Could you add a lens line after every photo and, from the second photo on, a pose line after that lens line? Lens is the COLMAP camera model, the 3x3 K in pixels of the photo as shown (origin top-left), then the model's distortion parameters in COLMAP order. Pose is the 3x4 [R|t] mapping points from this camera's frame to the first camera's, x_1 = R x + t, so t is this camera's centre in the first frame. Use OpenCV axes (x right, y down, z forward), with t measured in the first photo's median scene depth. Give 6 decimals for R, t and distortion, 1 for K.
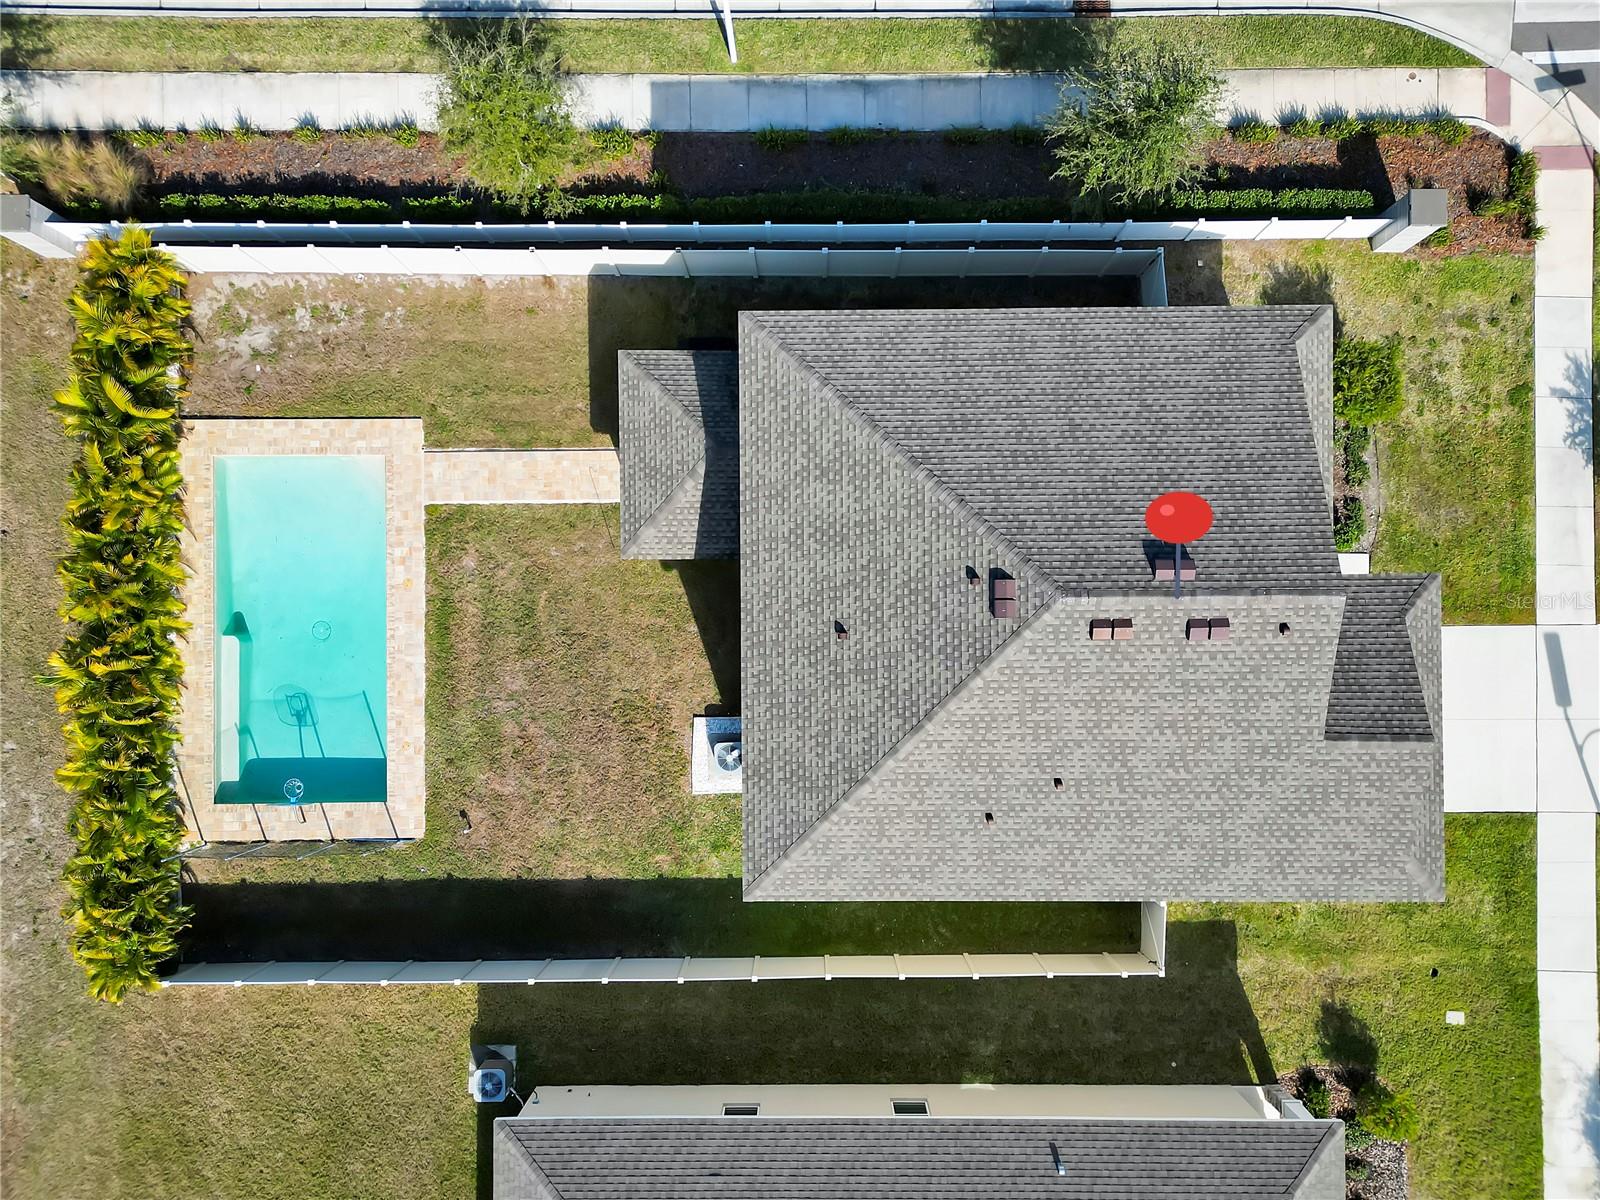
lens RADIAL K [[1128.0, 0, 803.6], [0, 1128.0, 598.4], [0, 0, 1]] dist [0.081021, -0.087440]
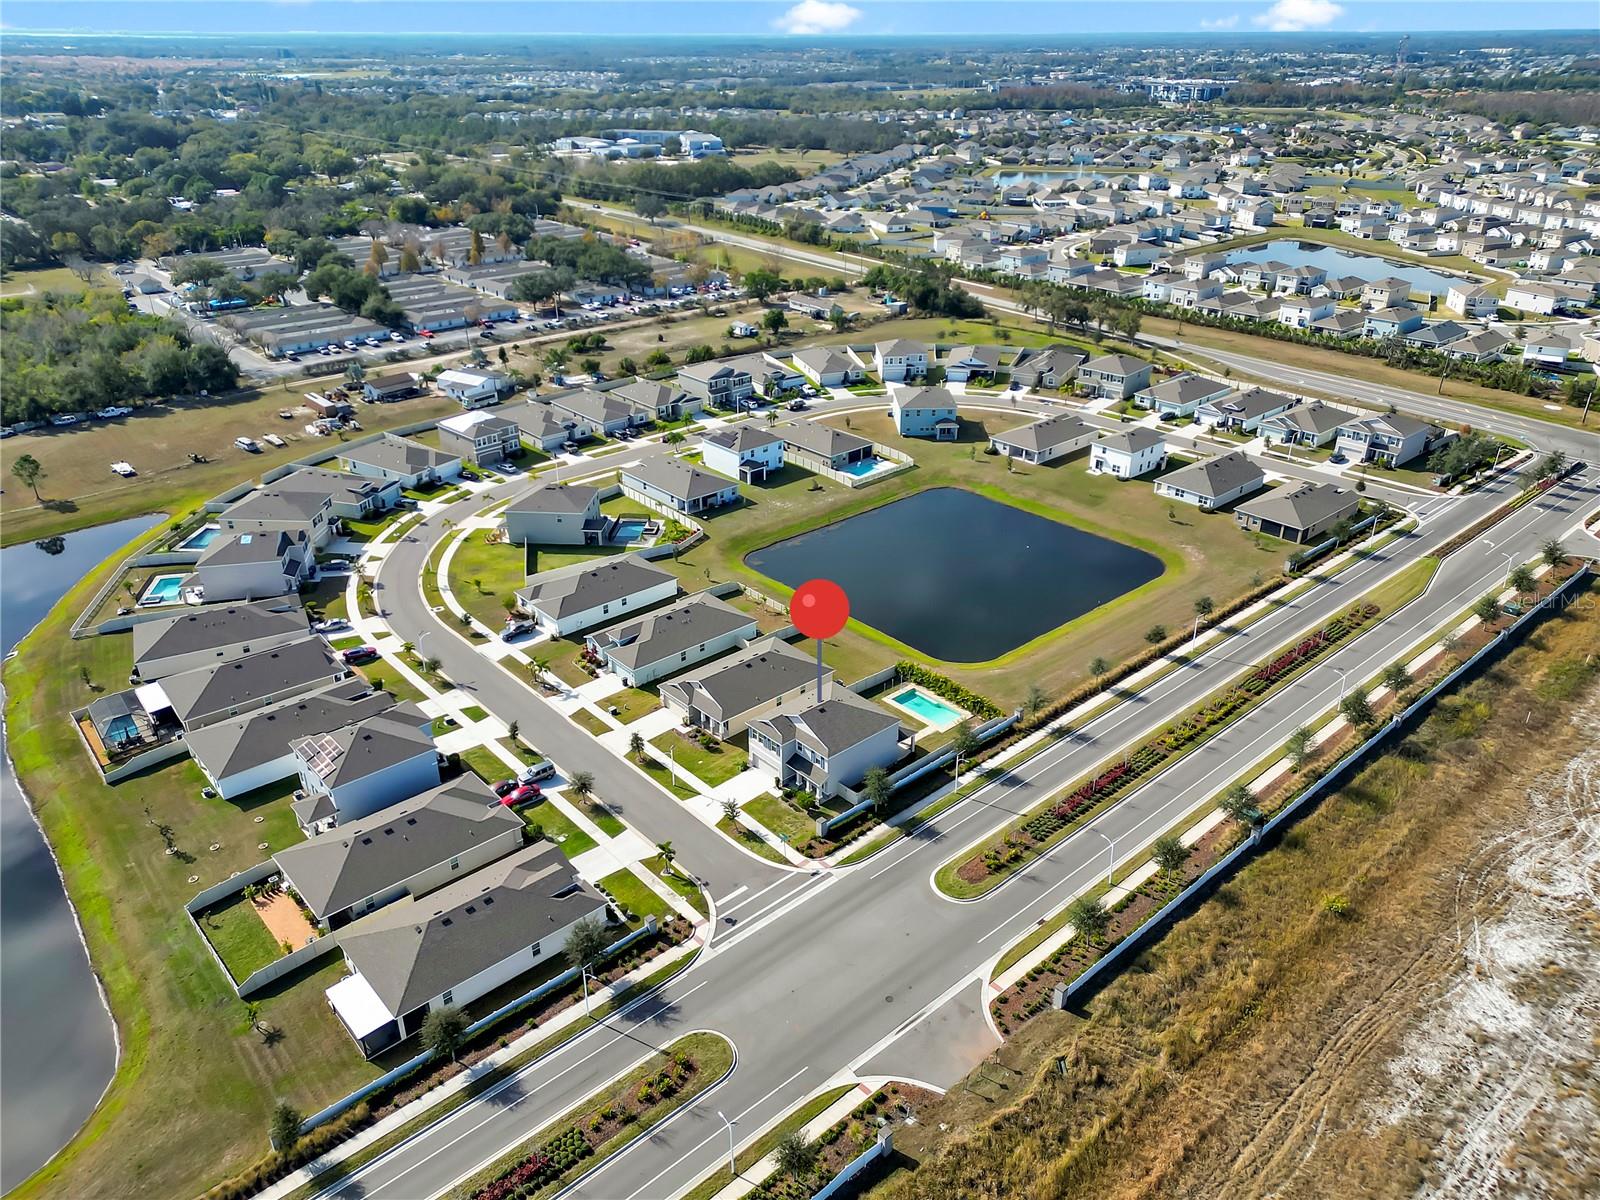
lens RADIAL K [[1128.0, 0, 803.6], [0, 1128.0, 598.4], [0, 0, 1]] dist [0.081021, -0.087440]
pose [[-0.748399, 0.299297, -0.591878, 2.793420], [-0.663157, -0.322829, 0.675281, -2.836262], [0.011034, 0.897888, 0.440085, -1.646638]]
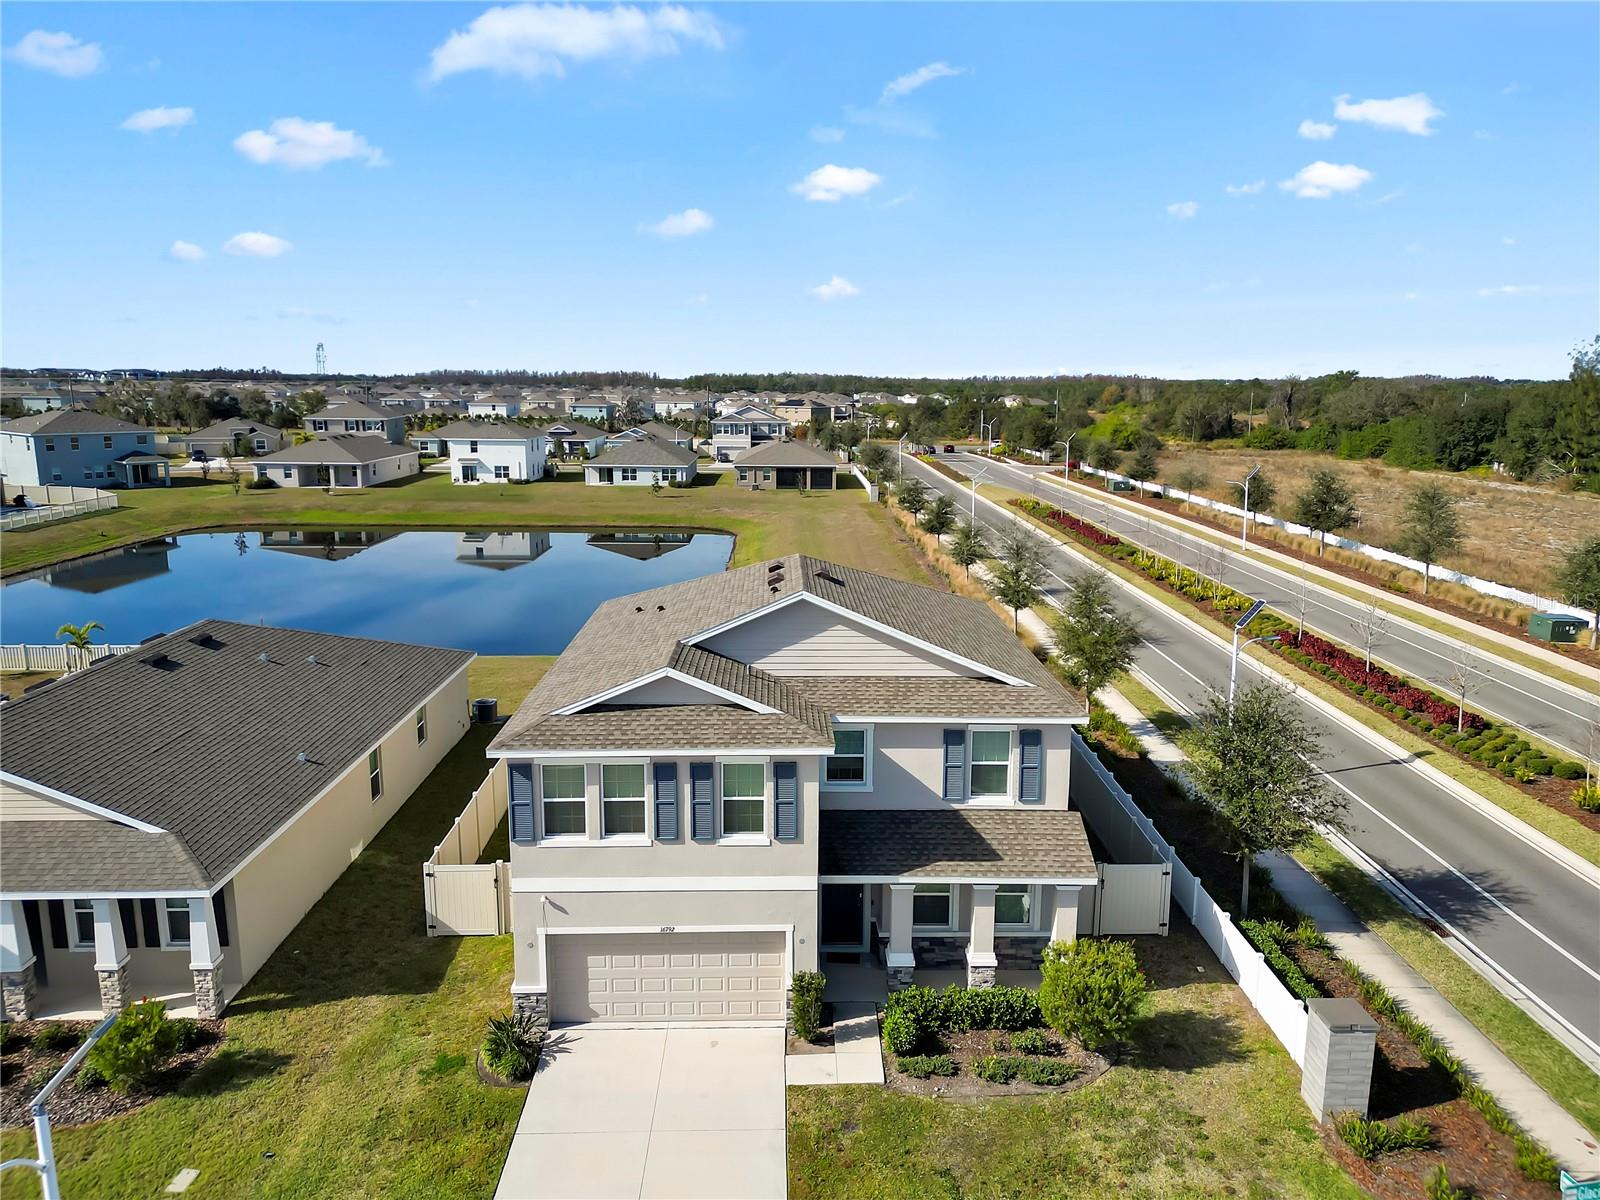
lens RADIAL K [[1106.4, 0, 804.3], [0, 1106.4, 606.4], [0, 0, 1]] dist [0.094146, -0.104450]
pose [[0.016876, 0.205612, -0.978488, 1.125675], [-0.999847, 0.008055, -0.015552, 0.021074], [0.004684, 0.978600, 0.205716, 0.548692]]
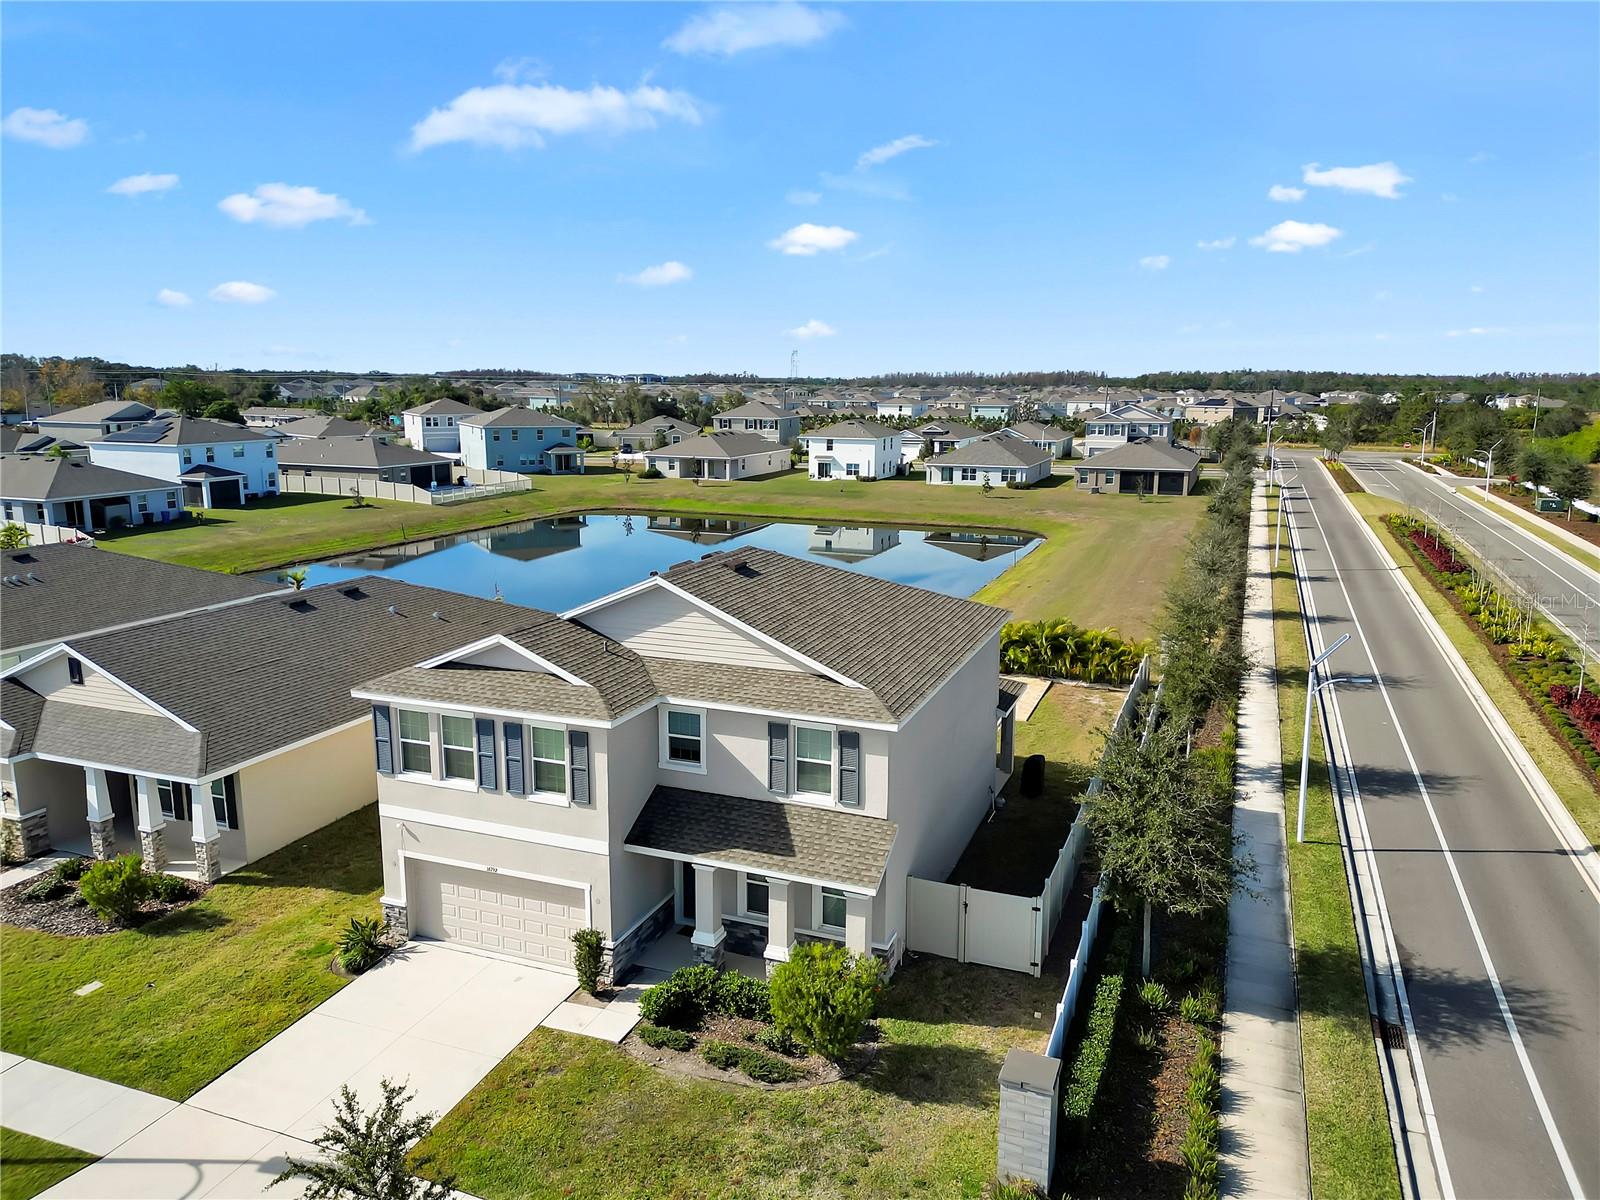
lens RADIAL K [[1112.8, 0, 805.3], [0, 1112.8, 617.5], [0, 0, 1]] dist [0.118581, -0.147199]
pose [[-0.367861, 0.198571, -0.908432, 1.076590], [-0.929856, -0.071392, 0.360931, -0.408508], [0.006815, 0.977483, 0.210905, 0.554656]]
